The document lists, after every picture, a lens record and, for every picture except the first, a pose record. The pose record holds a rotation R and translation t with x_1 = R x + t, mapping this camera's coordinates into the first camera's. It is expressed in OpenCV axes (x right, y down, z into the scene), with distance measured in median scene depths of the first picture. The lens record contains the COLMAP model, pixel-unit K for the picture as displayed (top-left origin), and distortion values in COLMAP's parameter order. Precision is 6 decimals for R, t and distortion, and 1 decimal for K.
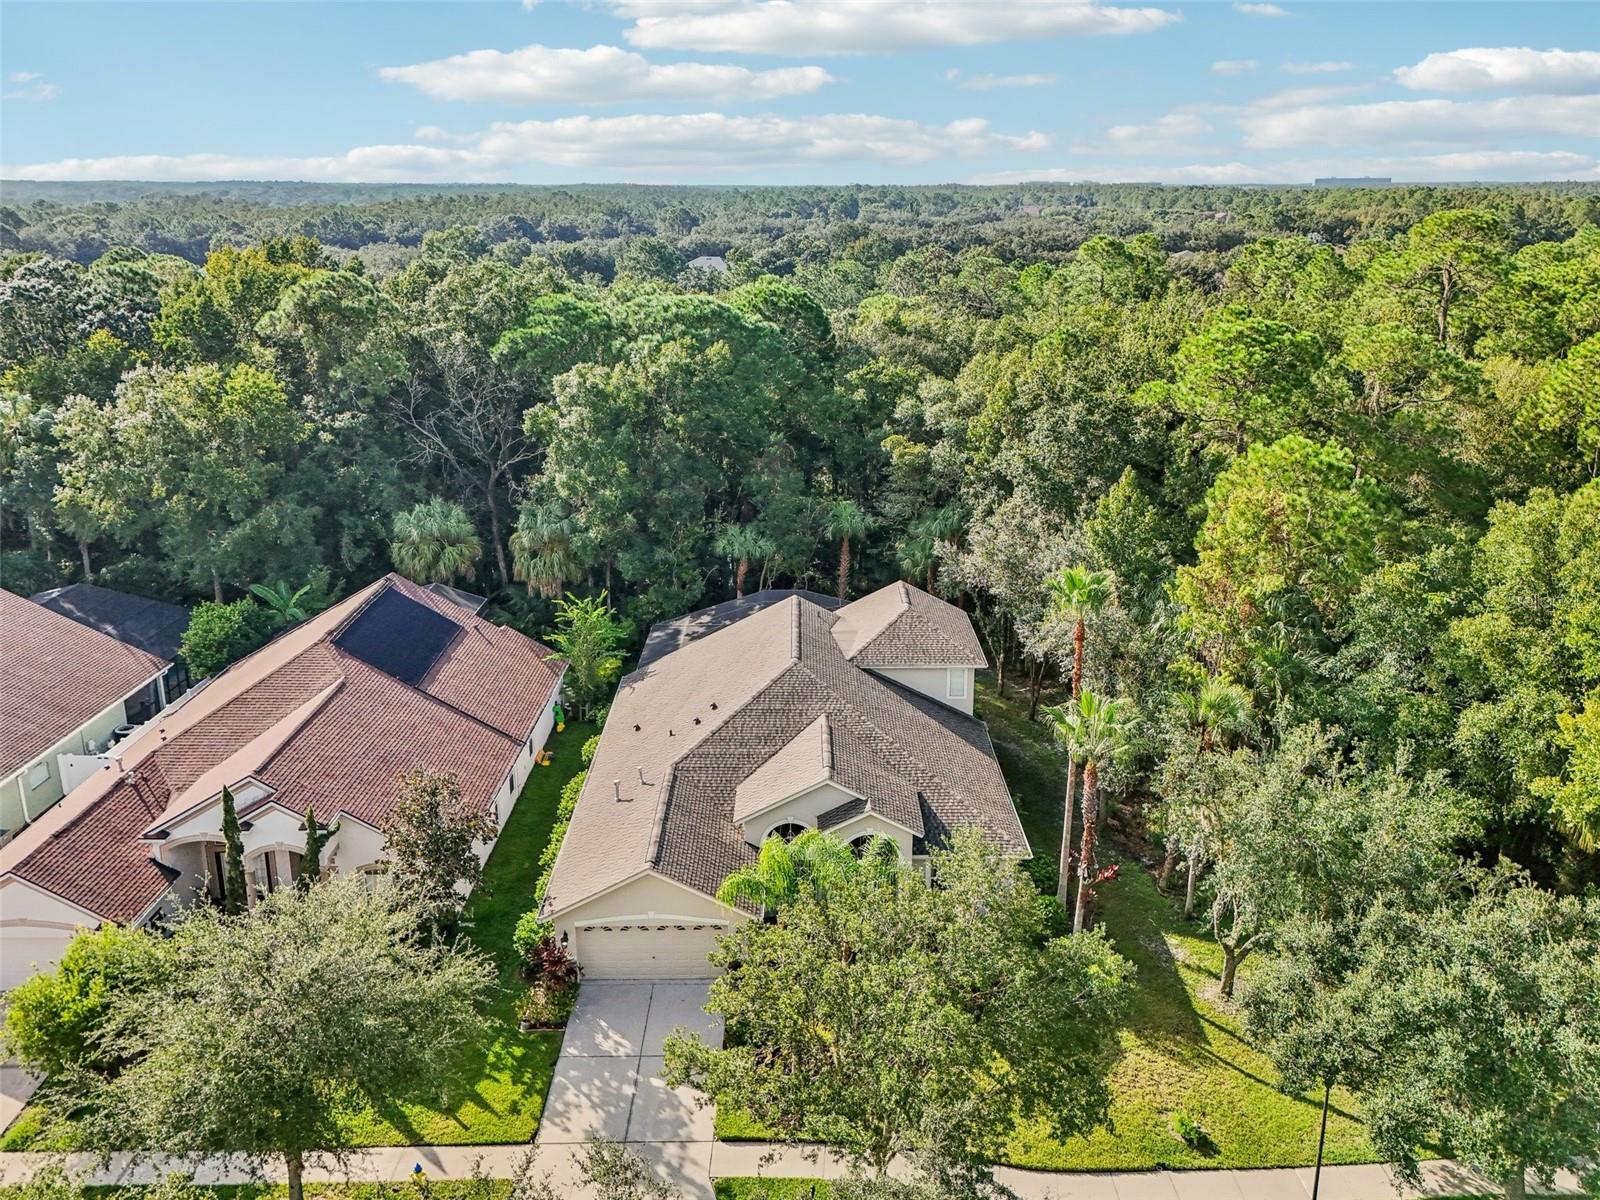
lens RADIAL K [[1163.1, 0, 804.8], [0, 1163.1, 574.8], [0, 0, 1]] dist [0.011510, 0.001136]
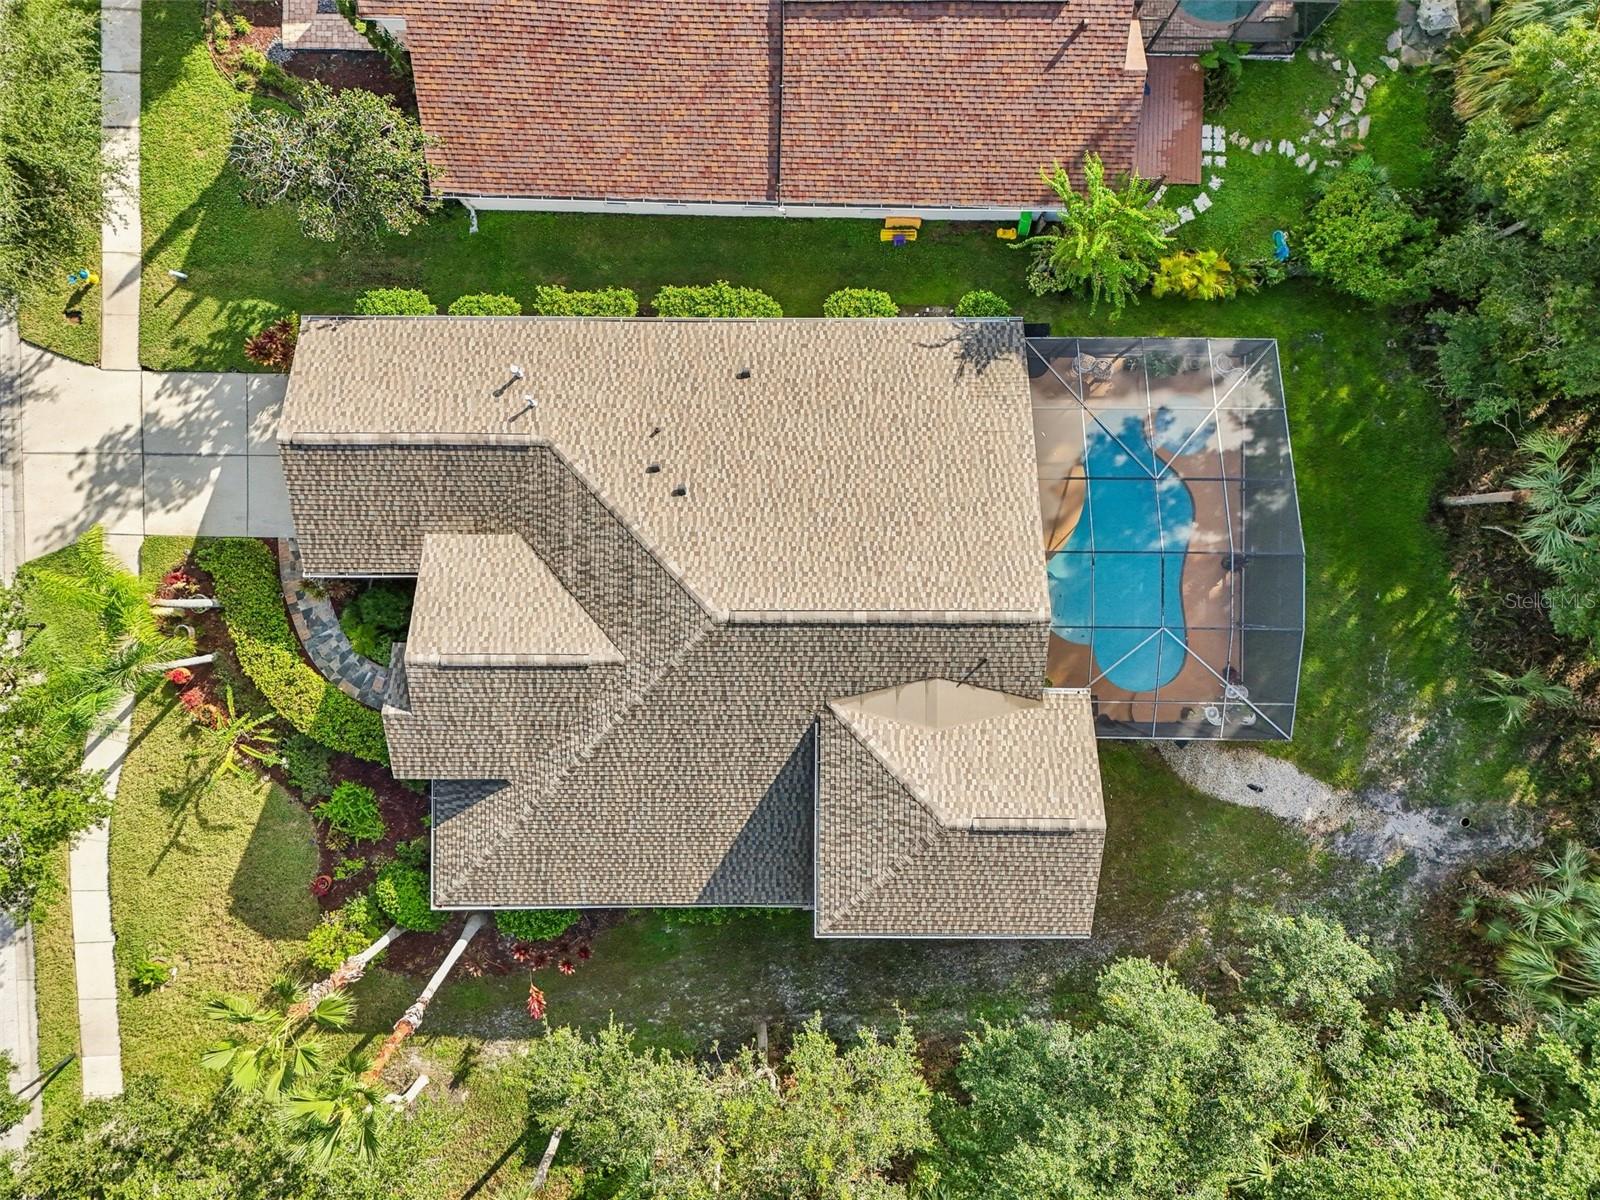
lens RADIAL K [[1219.7, 0, 854.4], [0, 1219.7, 603.3], [0, 0, 1]] dist [0.005210, 0.000645]
pose [[-0.014645, 0.999887, 0.003517, -0.014380], [-0.315572, -0.007959, 0.948868, -0.421747], [0.948788, 0.012786, 0.315653, 0.663049]]
